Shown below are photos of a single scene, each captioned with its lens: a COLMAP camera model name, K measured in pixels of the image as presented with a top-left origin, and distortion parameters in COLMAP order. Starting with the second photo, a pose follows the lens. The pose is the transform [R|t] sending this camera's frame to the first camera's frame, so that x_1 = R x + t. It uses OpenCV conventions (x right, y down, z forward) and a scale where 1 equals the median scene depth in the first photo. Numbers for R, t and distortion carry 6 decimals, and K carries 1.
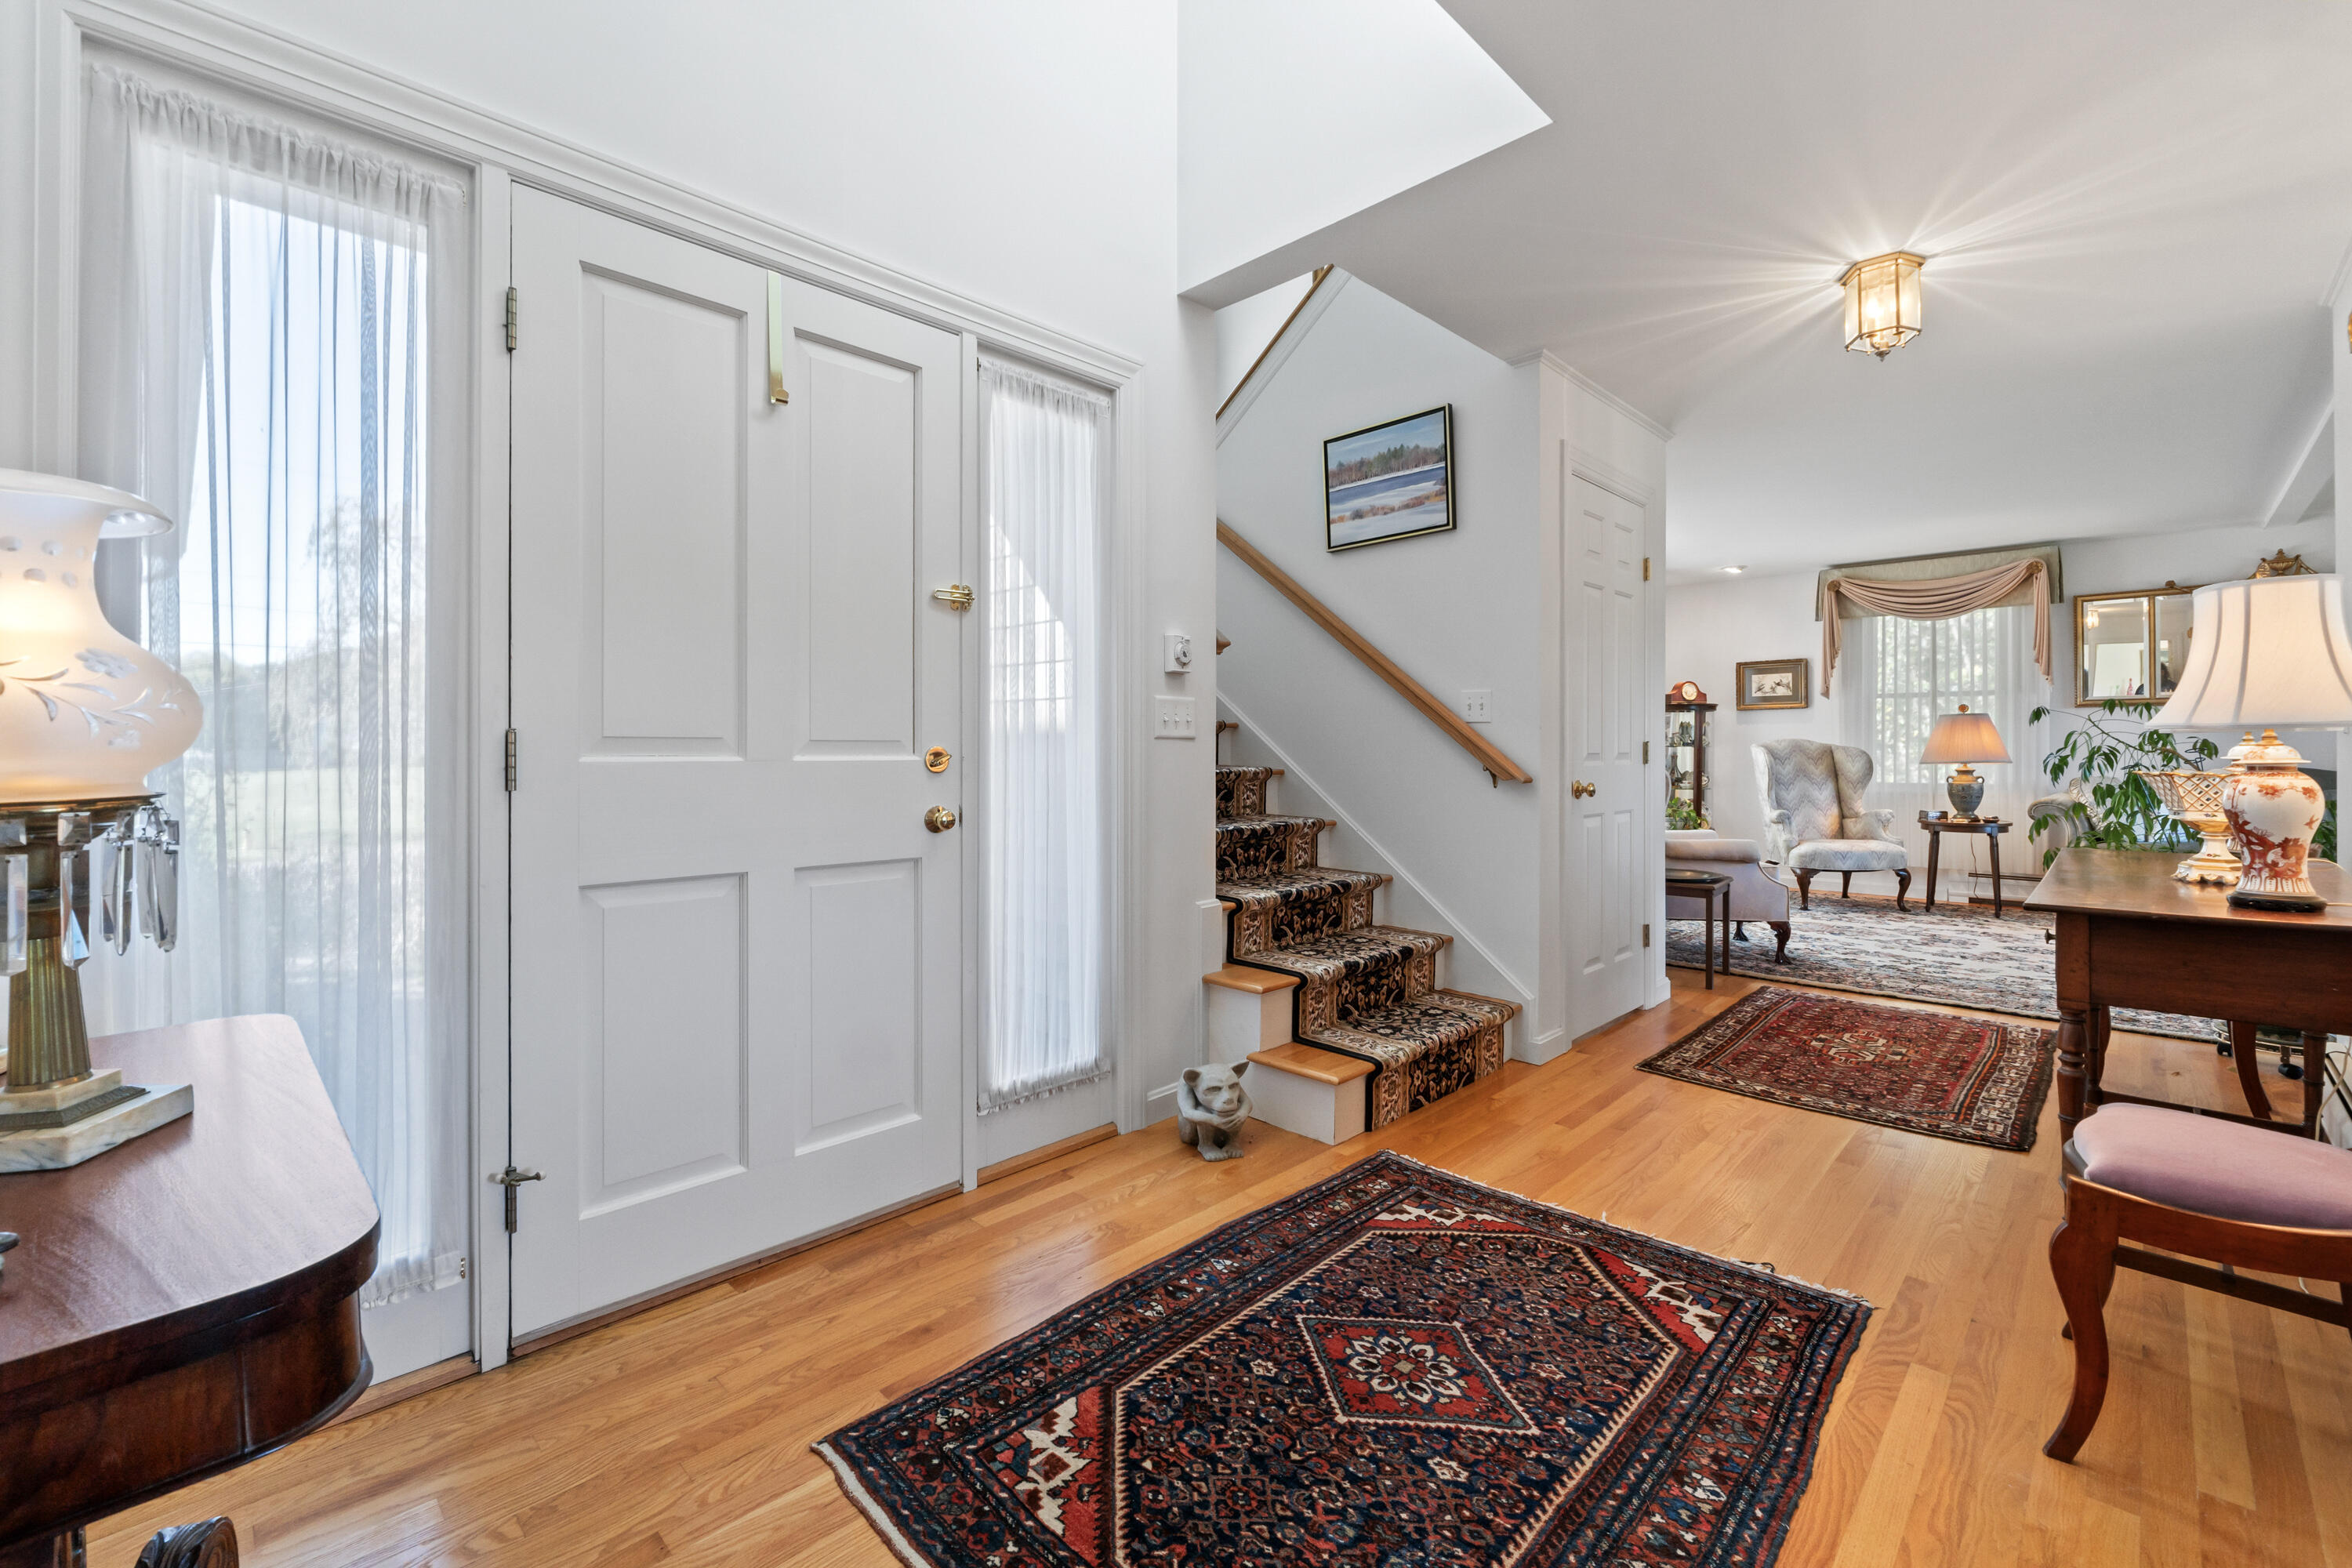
lens RADIAL K [[988.7, 0, 1175.1], [0, 988.7, 747.6], [0, 0, 1]] dist [0.000784, -0.001533]
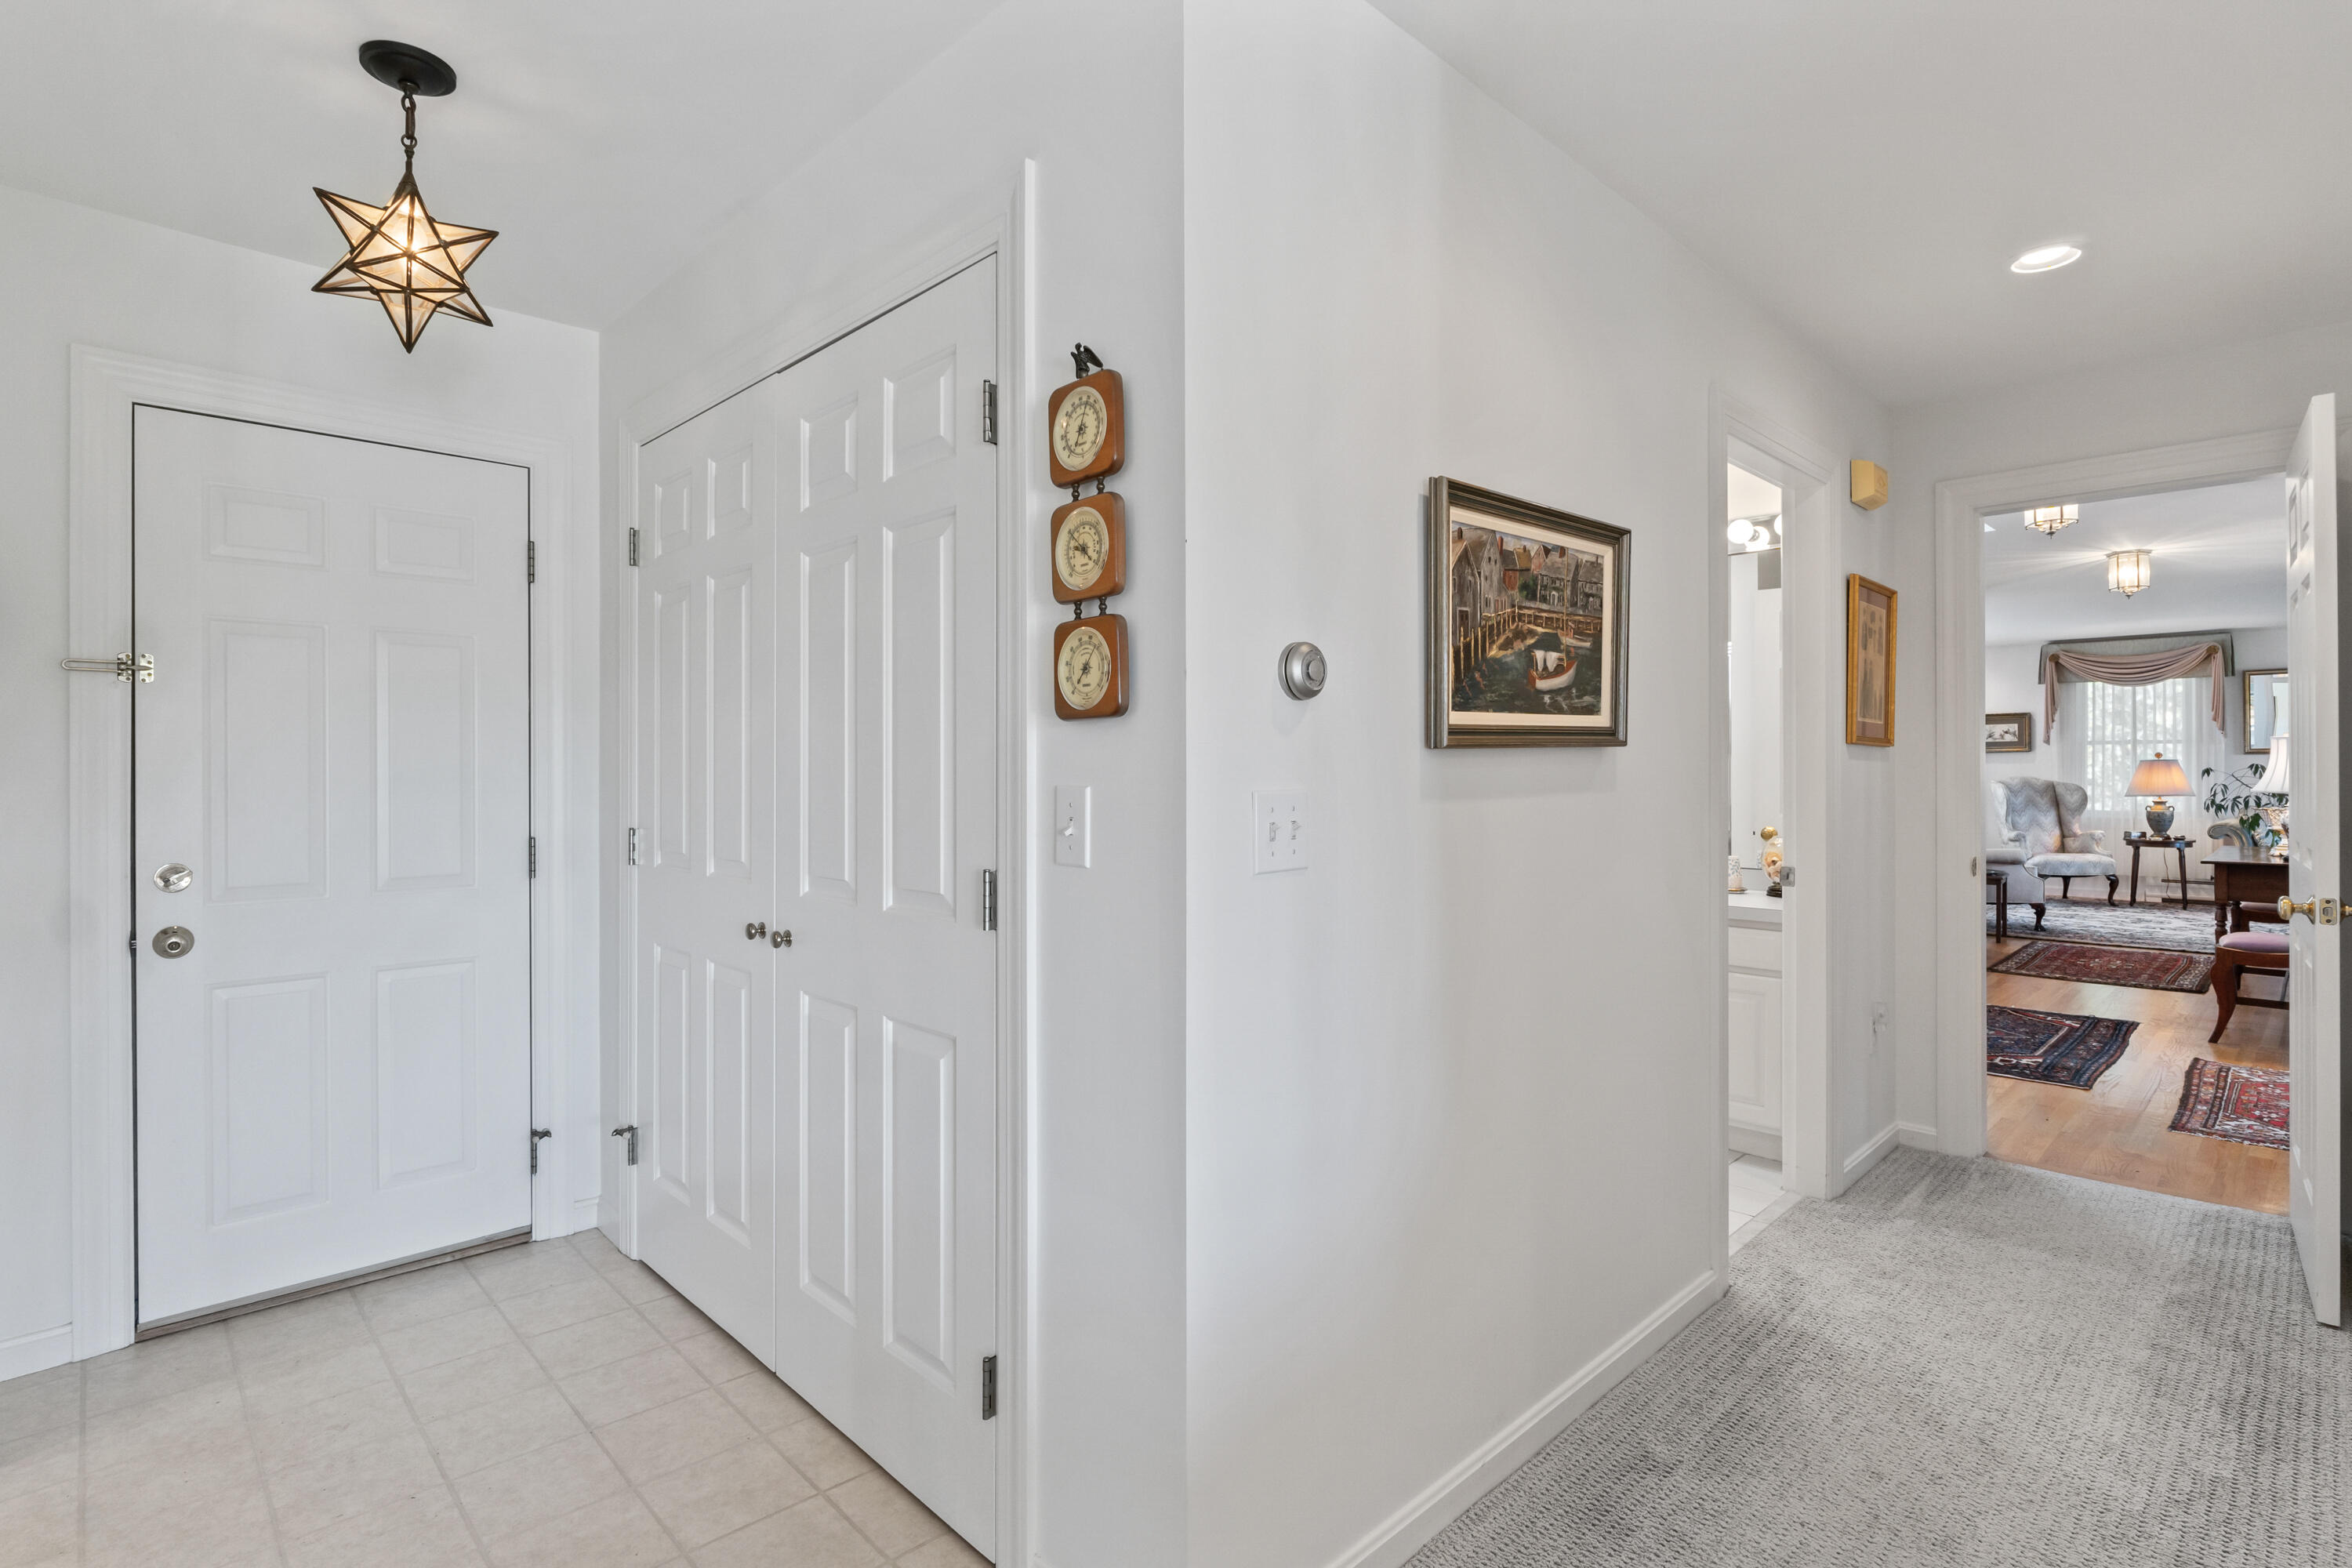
lens RADIAL K [[1137.7, 0, 1173.9], [0, 1137.7, 767.2], [0, 0, 1]] dist [-0.002143, -0.000540]
pose [[0.999548, -0.001398, -0.030020, -0.474203], [0.001363, 0.999998, -0.001168, -0.022583], [0.030022, 0.001126, 0.999549, -0.559561]]
